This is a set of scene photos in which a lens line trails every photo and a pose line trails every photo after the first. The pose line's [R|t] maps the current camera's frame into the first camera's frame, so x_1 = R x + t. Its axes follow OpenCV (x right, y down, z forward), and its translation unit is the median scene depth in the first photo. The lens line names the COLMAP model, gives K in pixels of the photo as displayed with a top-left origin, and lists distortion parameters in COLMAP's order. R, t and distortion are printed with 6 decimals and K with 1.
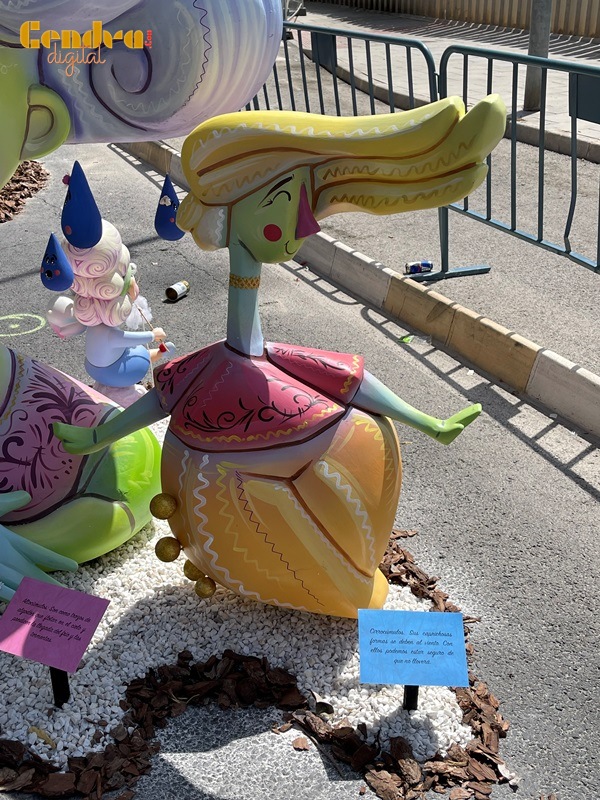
lens RADIAL K [[963.3, 0, 298.1], [0, 963.3, 402.0], [0, 0, 1]] dist [0.048799, 0.000000]
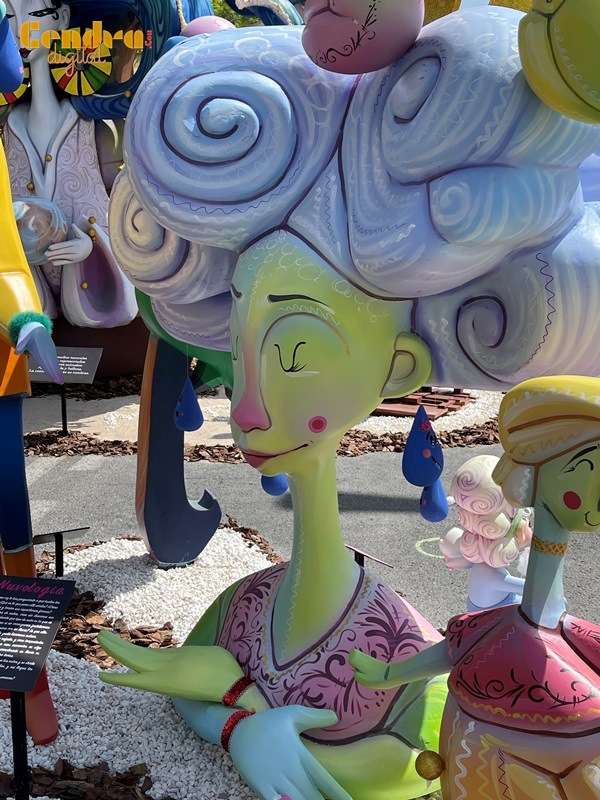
lens RADIAL K [[1045.1, 0, 298.1], [0, 1045.1, 398.5], [0, 0, 1]] dist [0.045167, 0.000000]
pose [[0.838640, 0.107147, -0.534043, 0.268231], [-0.222863, 0.962134, -0.156938, -0.047696], [0.497006, 0.250633, 0.830764, -0.009503]]
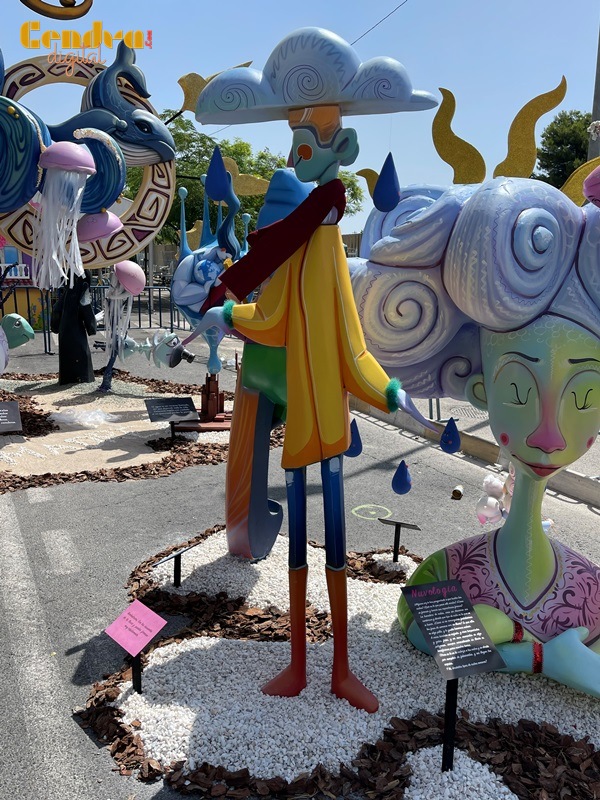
lens RADIAL K [[673.4, 0, 299.8], [0, 673.4, 396.9], [0, 0, 1]] dist [0.047552, -0.043377]
pose [[0.999696, 0.024646, -0.000836, -0.849277], [-0.024115, 0.969963, -0.242053, 0.010663], [-0.005155, 0.241999, 0.970263, -0.164150]]
